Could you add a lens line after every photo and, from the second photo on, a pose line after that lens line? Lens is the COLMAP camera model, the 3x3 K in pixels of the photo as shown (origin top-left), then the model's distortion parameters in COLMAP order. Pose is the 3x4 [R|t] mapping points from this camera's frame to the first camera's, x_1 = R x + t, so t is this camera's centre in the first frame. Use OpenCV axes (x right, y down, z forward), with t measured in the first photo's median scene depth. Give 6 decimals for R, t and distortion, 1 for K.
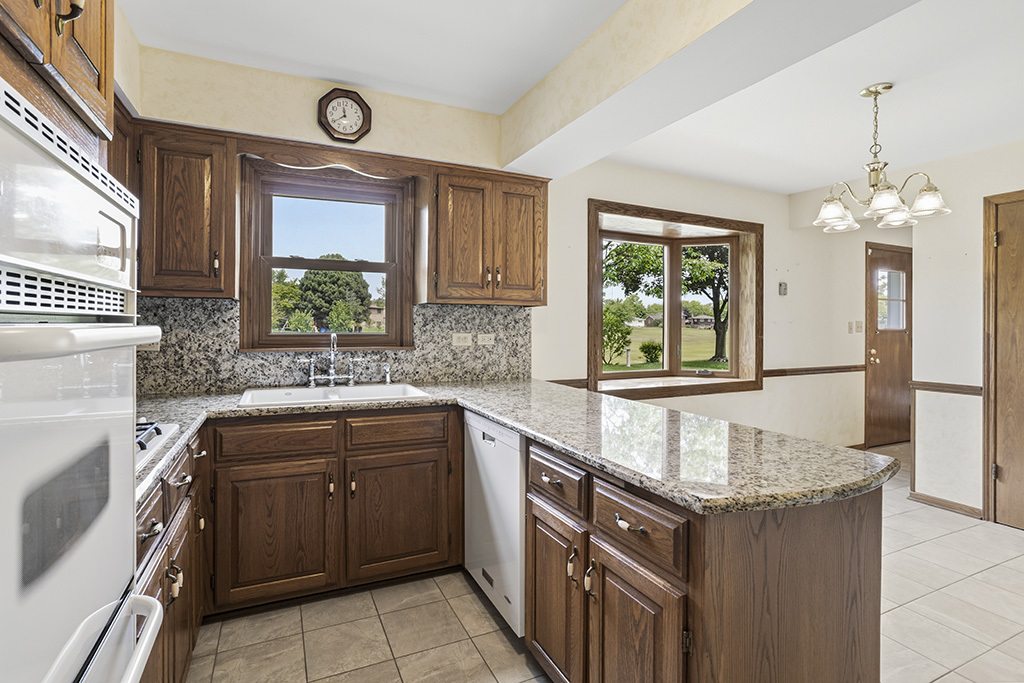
lens RADIAL K [[499.0, 0, 518.3], [0, 499.0, 324.0], [0, 0, 1]] dist [-0.036401, 0.019041]
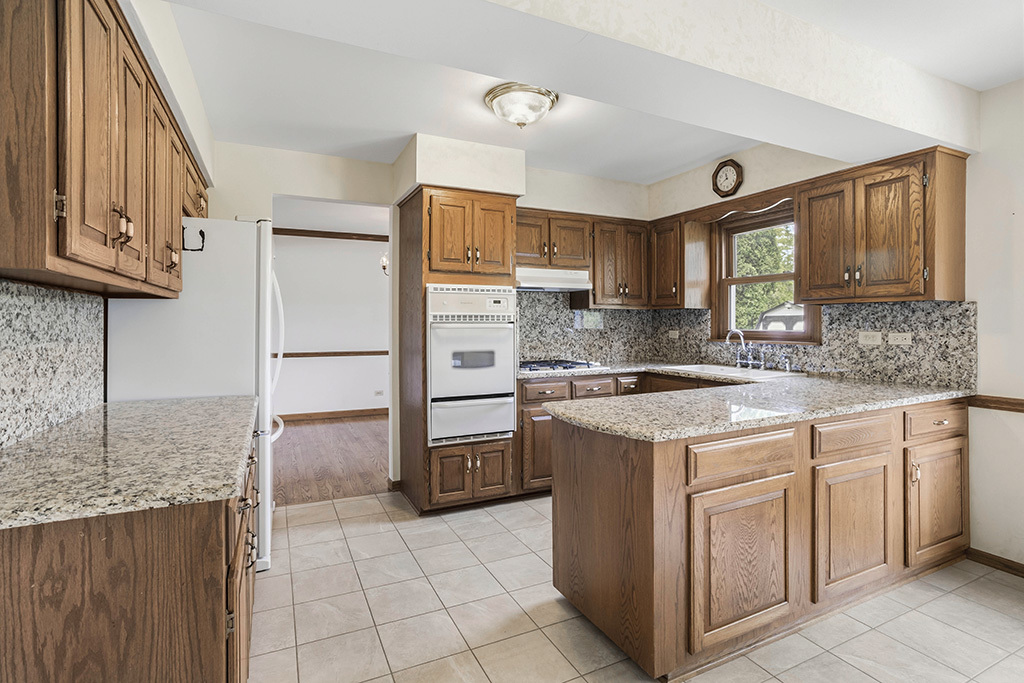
lens RADIAL K [[499.0, 0, 502.0], [0, 499.0, 321.0], [0, 0, 1]] dist [-0.036401, 0.019041]
pose [[0.000167, -0.009450, -0.999955, 0.891308], [0.002427, 0.999952, -0.009449, 0.005145], [0.999997, -0.002425, 0.000190, 0.281919]]
